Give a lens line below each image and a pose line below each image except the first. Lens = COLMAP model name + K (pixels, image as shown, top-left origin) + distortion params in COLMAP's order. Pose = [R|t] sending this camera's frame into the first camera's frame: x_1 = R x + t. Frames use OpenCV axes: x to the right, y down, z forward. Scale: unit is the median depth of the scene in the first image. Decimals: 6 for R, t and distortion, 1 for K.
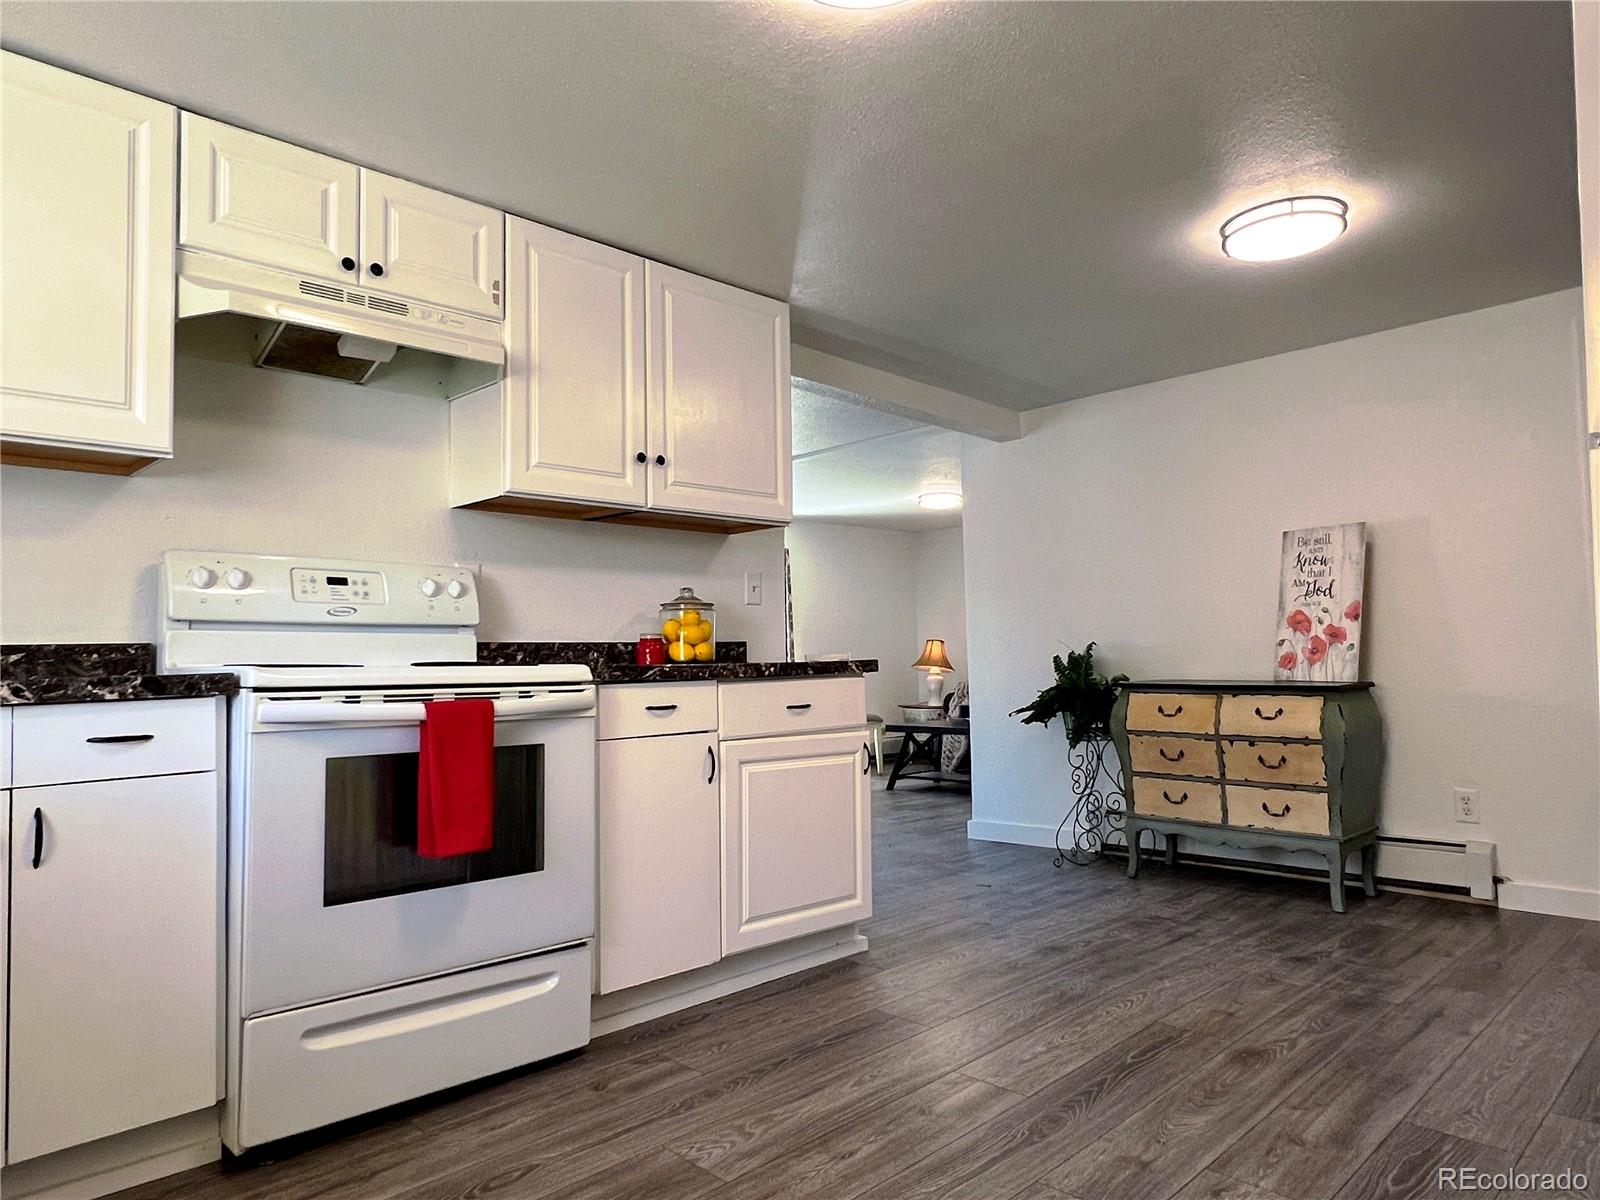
lens RADIAL K [[1018.9, 0, 797.2], [0, 1018.9, 603.3], [0, 0, 1]] dist [-0.000623, -0.003041]
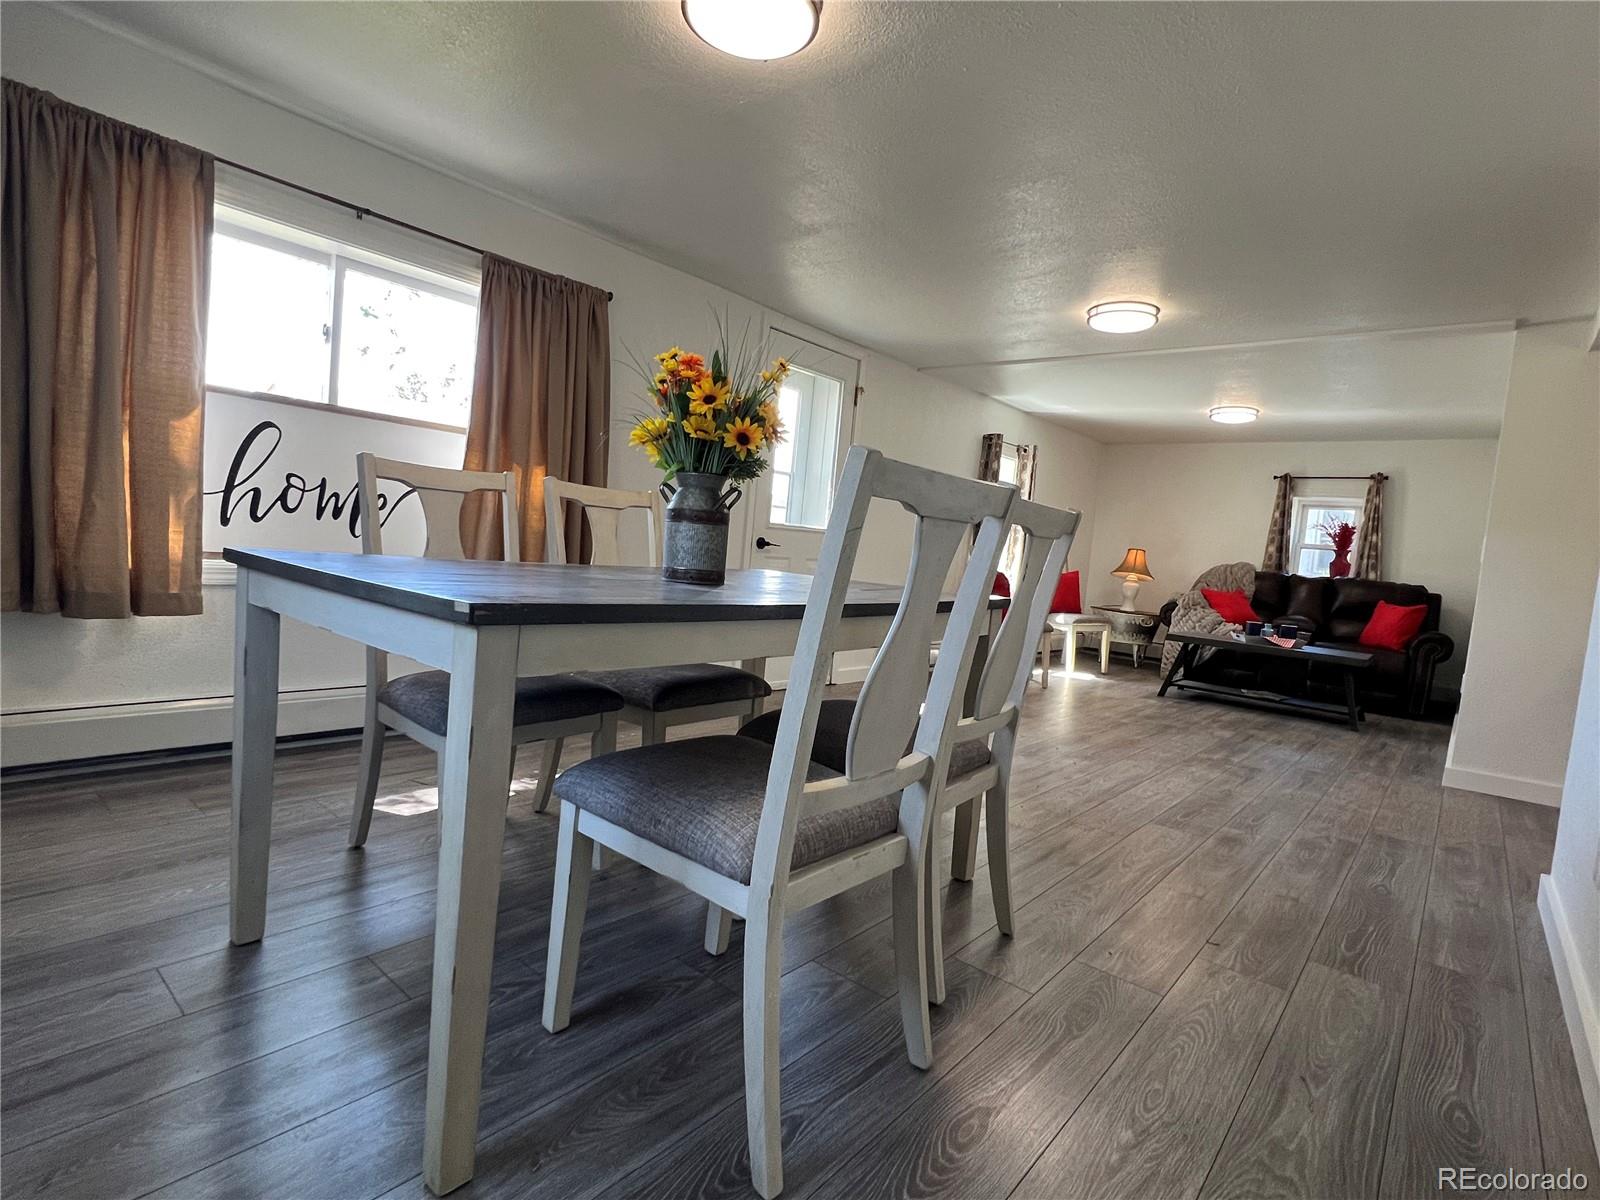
lens RADIAL K [[799.9, 0, 800.5], [0, 799.9, 601.2], [0, 0, 1]] dist [-0.001402, 0.001285]
pose [[0.990225, 0.098042, 0.099203, -0.659605], [-0.110563, 0.985356, 0.129803, 0.047426], [-0.085025, -0.139502, 0.986565, 0.468793]]
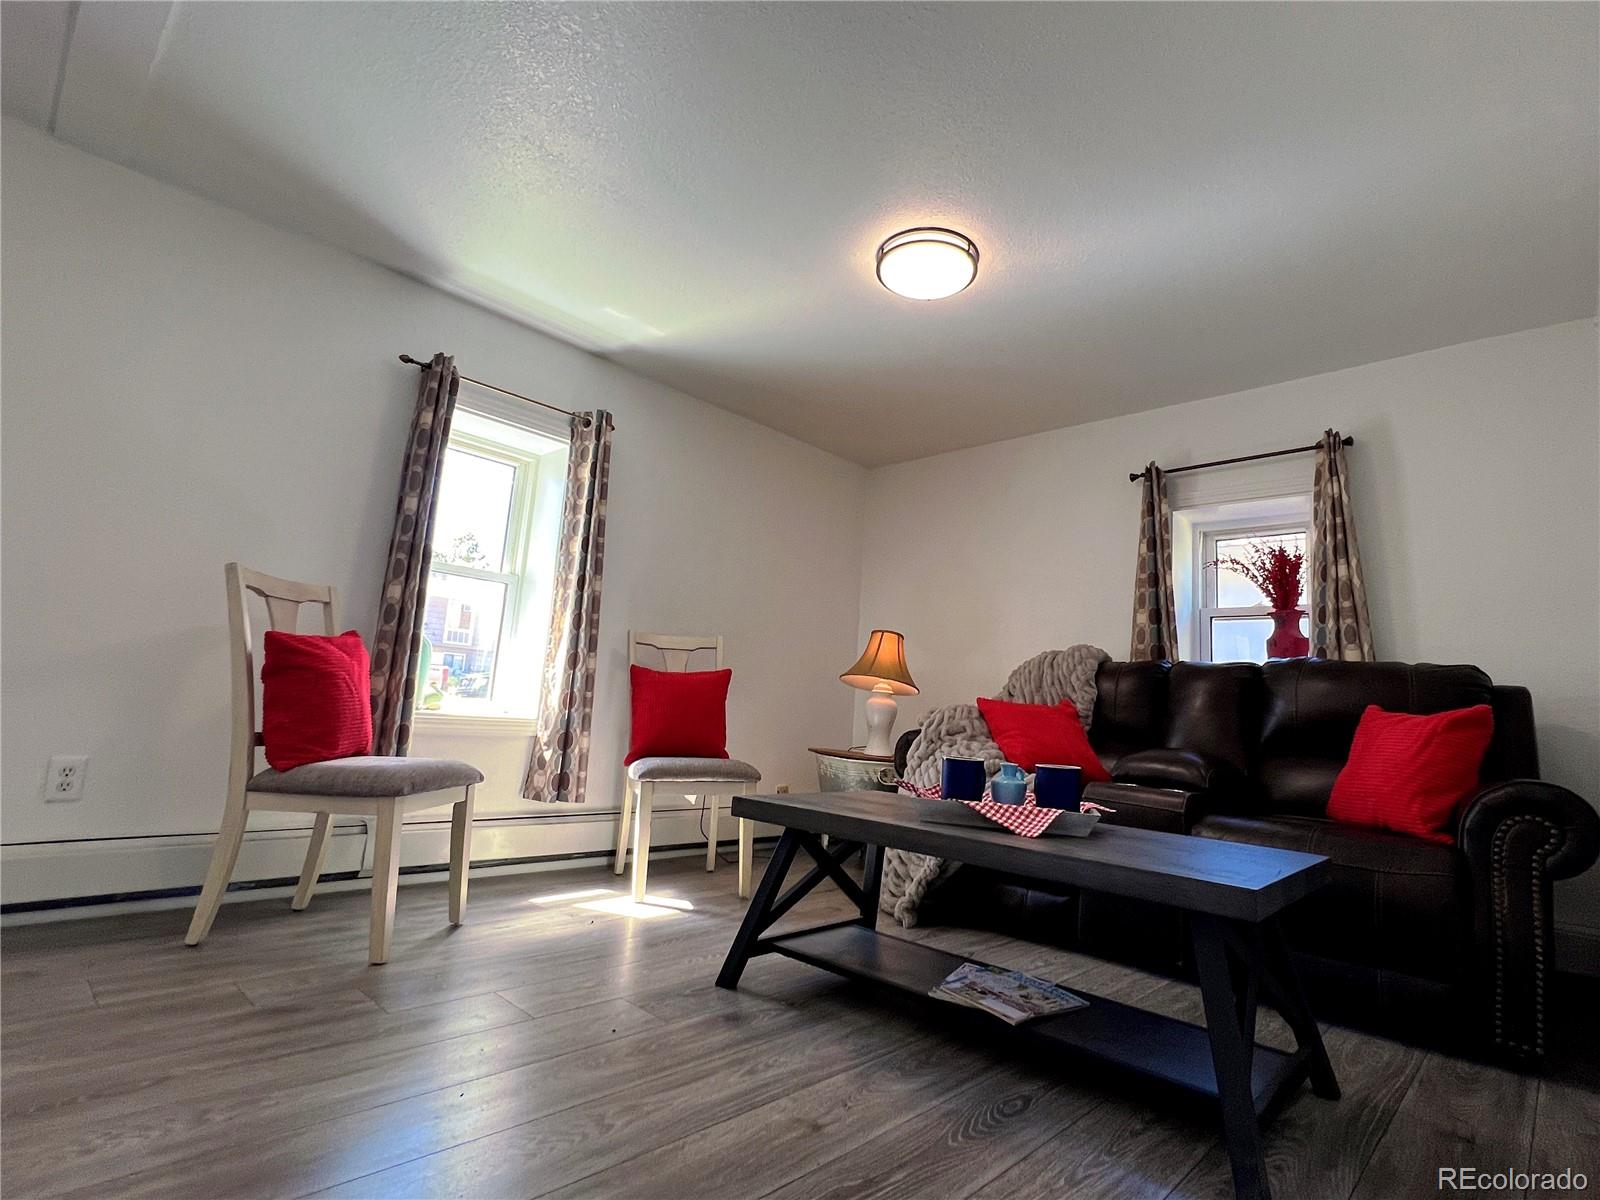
lens RADIAL K [[799.9, 0, 801.8], [0, 799.9, 601.6], [0, 0, 1]] dist [-0.001402, 0.001285]
pose [[0.995755, 0.089342, 0.022145, 0.182315], [-0.087303, 0.992938, -0.080323, 0.134415], [-0.029165, 0.078049, 0.996523, 1.327828]]
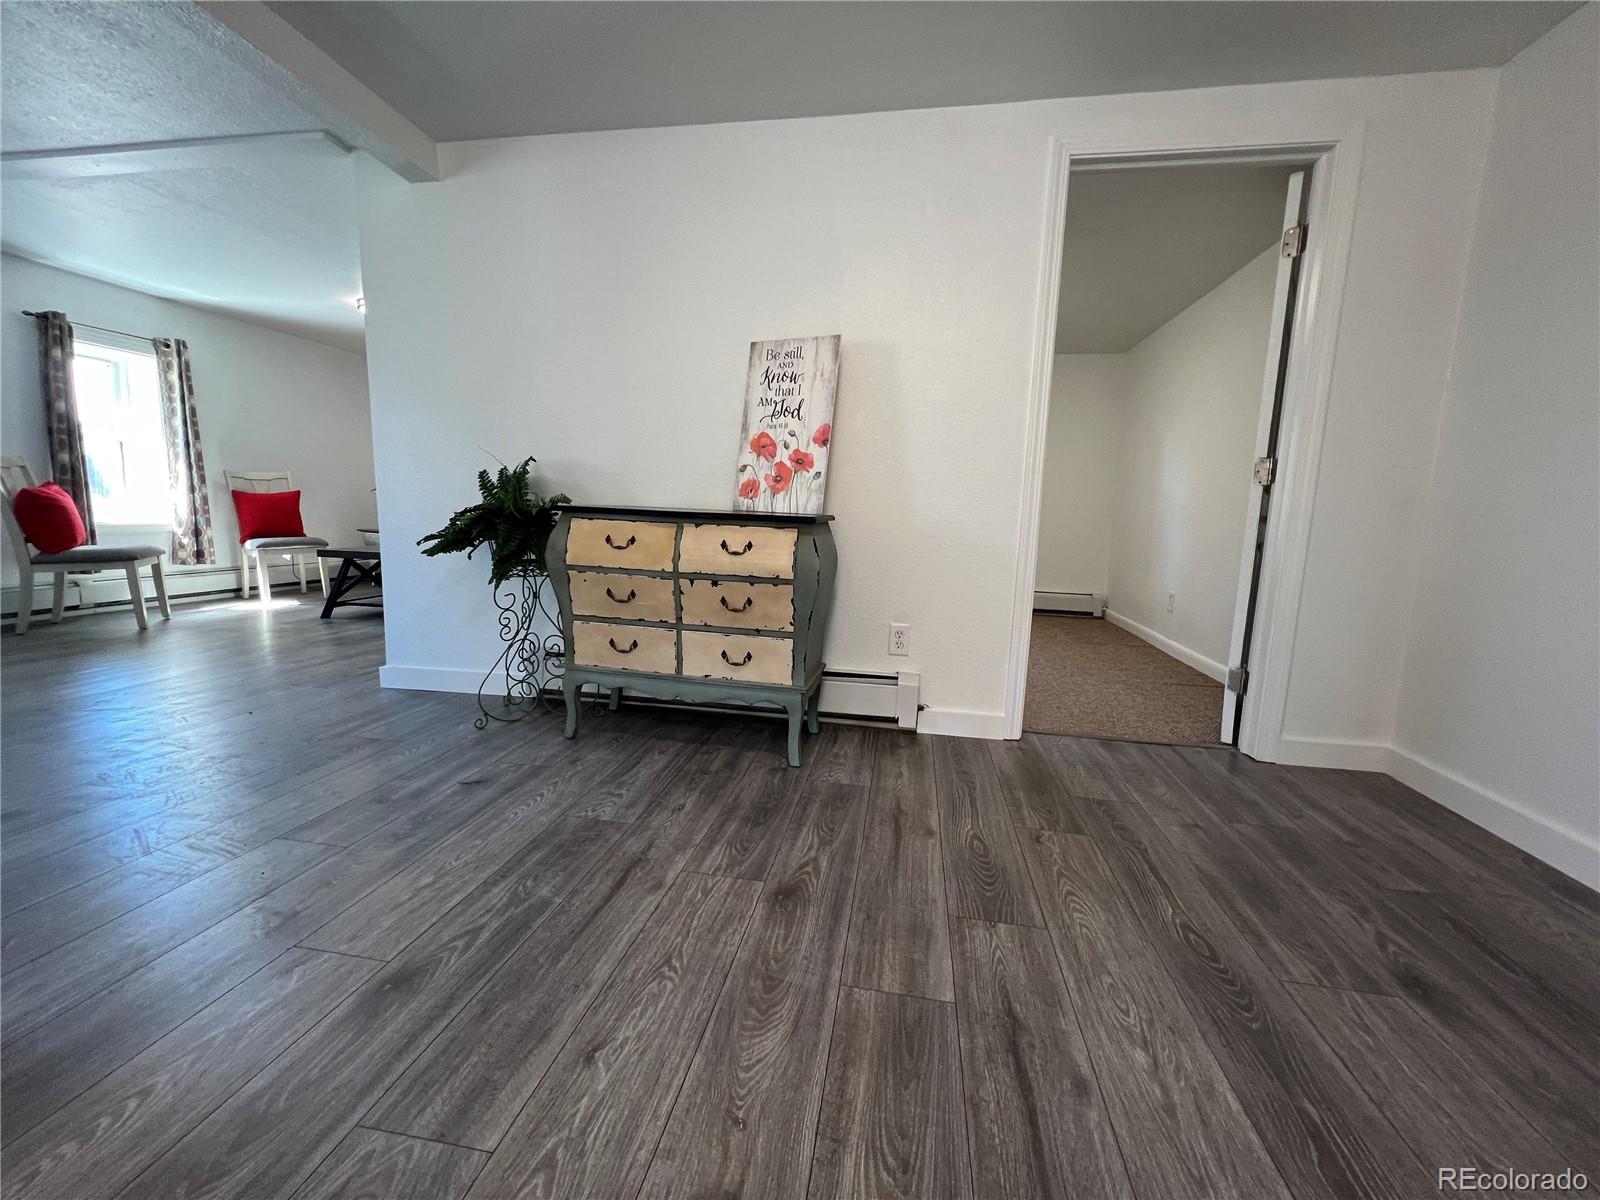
lens RADIAL K [[636.4, 0, 801.9], [0, 636.4, 600.6], [0, 0, 1]] dist [0.000716, 0.000199]
pose [[0.808276, -0.037285, 0.587623, 0.187421], [-0.082014, 0.981135, 0.175063, 0.052073], [-0.583065, -0.189692, 0.789970, 0.517827]]
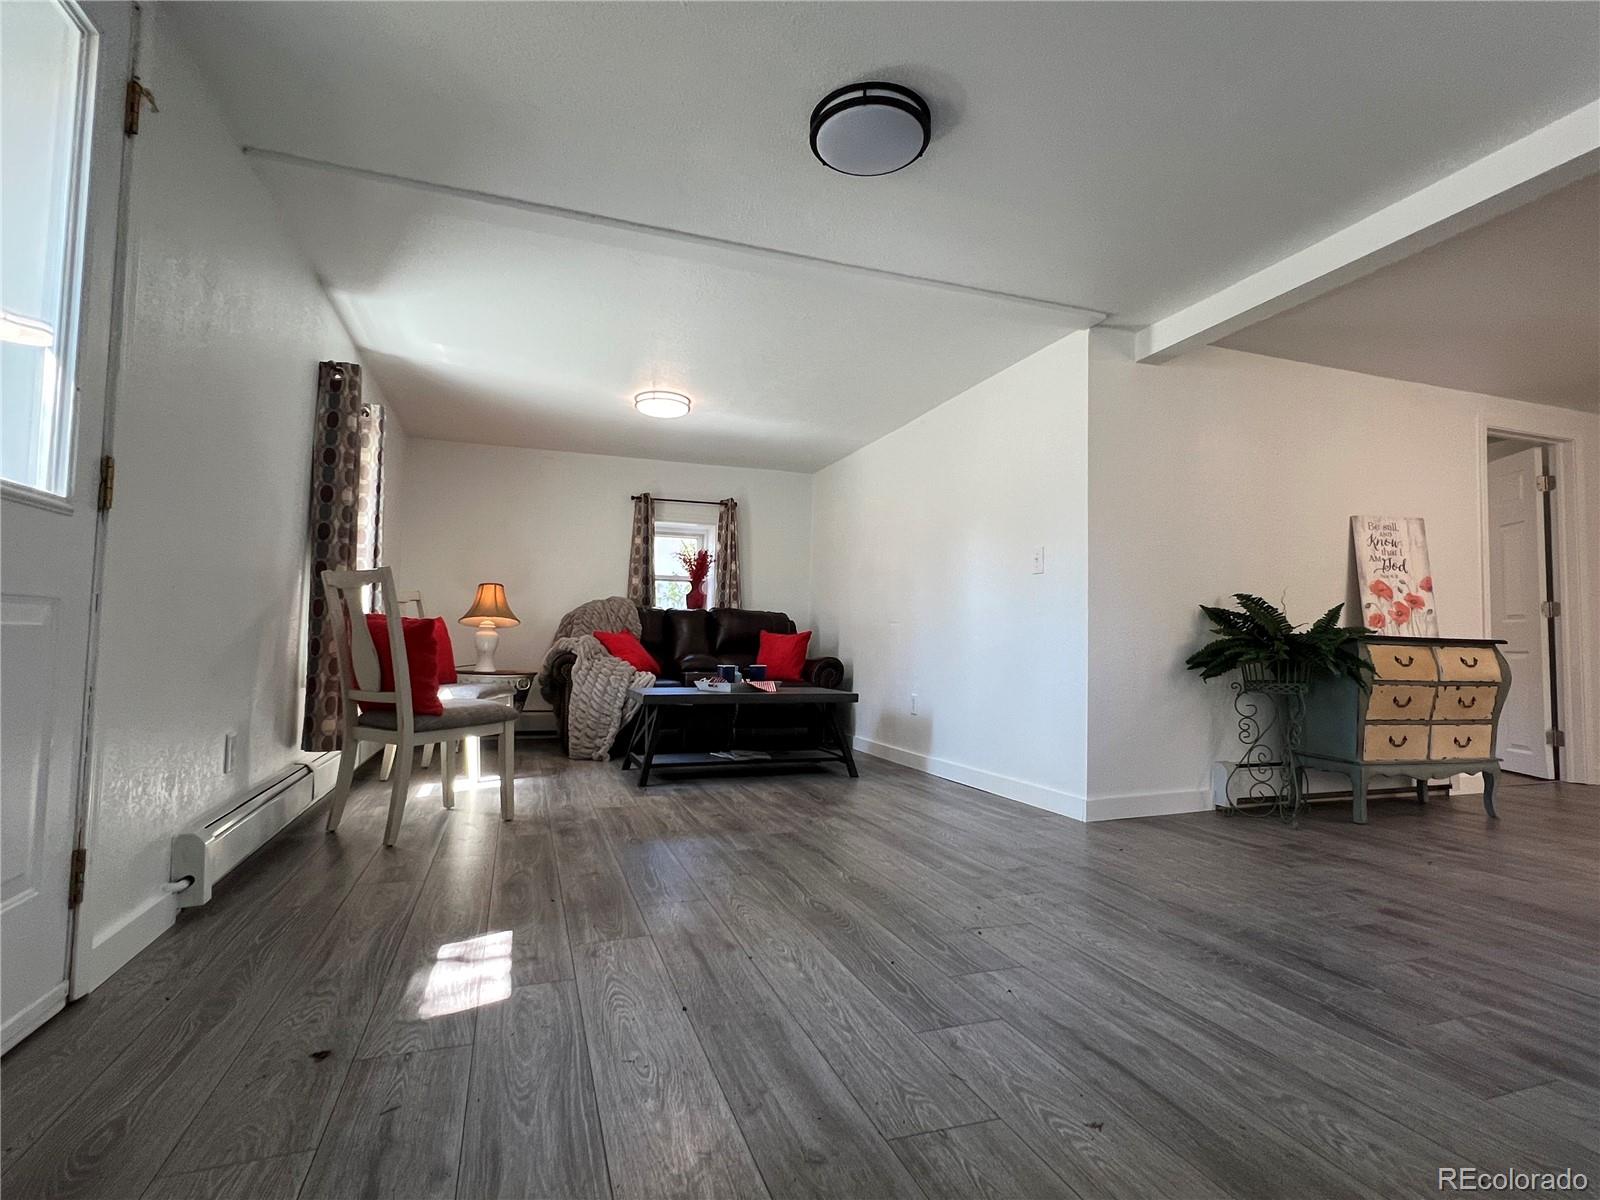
lens RADIAL K [[799.9, 0, 802.0], [0, 799.9, 597.4], [0, 0, 1]] dist [-0.001402, 0.001285]
pose [[0.424355, 0.078801, 0.902060, -0.690084], [-0.078552, 0.995654, -0.050024, 0.133337], [-0.902082, -0.049631, 0.428701, 1.236368]]
